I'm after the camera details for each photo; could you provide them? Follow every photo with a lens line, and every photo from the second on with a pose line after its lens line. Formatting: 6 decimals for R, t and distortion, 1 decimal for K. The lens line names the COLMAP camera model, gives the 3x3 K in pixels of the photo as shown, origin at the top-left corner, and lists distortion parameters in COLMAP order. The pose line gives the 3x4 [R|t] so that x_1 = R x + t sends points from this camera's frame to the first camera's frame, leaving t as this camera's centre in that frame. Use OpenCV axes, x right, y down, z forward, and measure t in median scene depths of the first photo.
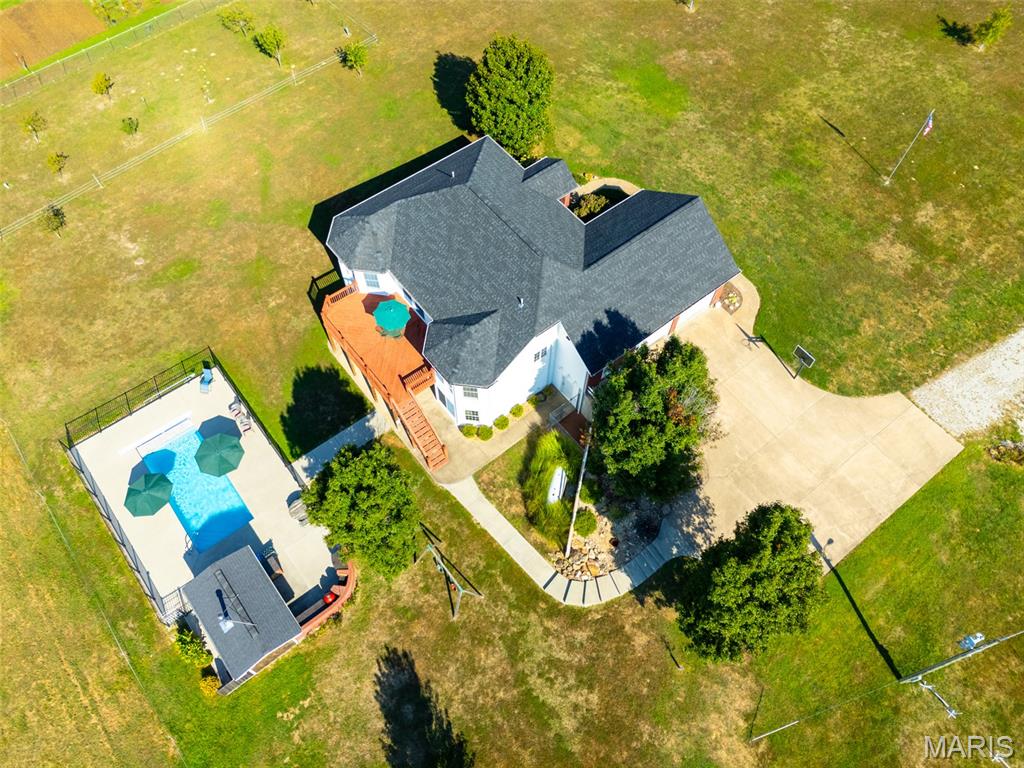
lens RADIAL K [[750.3, 0, 513.5], [0, 750.3, 385.3], [0, 0, 1]] dist [0.067747, -0.064991]
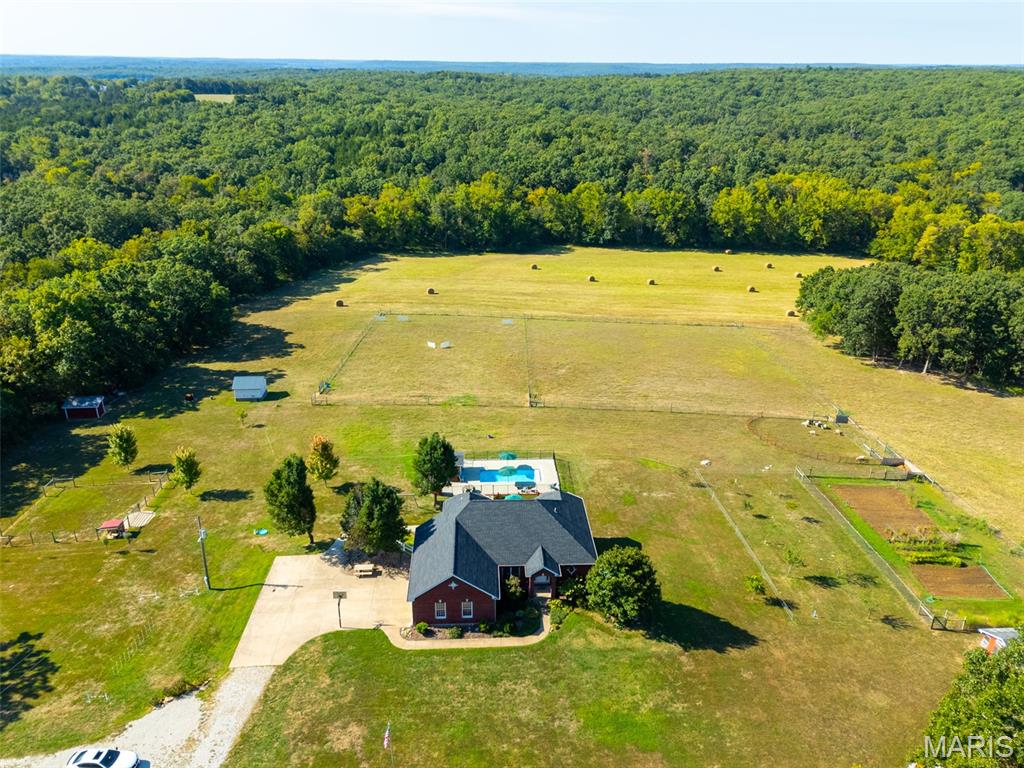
lens RADIAL K [[750.3, 0, 513.5], [0, 750.3, 385.3], [0, 0, 1]] dist [0.067747, -0.064991]
pose [[-0.581910, 0.297878, -0.756736, 1.217104], [-0.712407, 0.262087, 0.650989, -1.432578], [0.392246, 0.917921, 0.059699, 0.601617]]
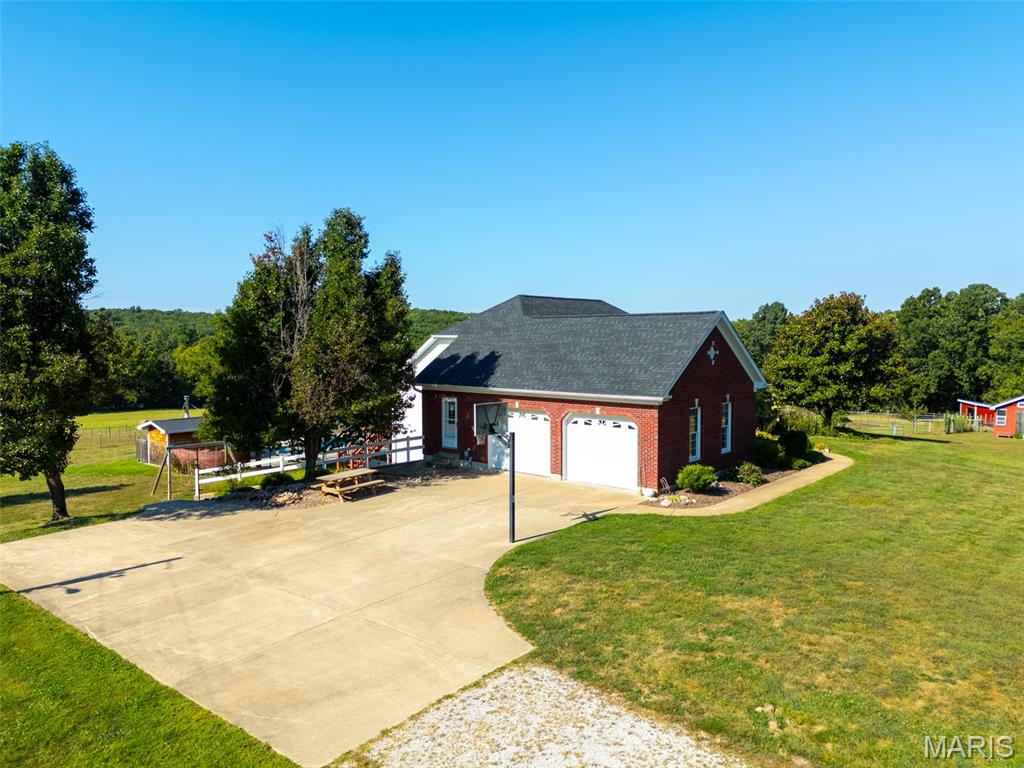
lens RADIAL K [[762.6, 0, 514.4], [0, 762.6, 387.2], [0, 0, 1]] dist [0.086373, -0.077966]
pose [[0.190513, 0.044153, -0.980691, 0.805930], [-0.849730, 0.507675, -0.142215, 0.006469], [0.491594, 0.860416, 0.134237, 0.884544]]
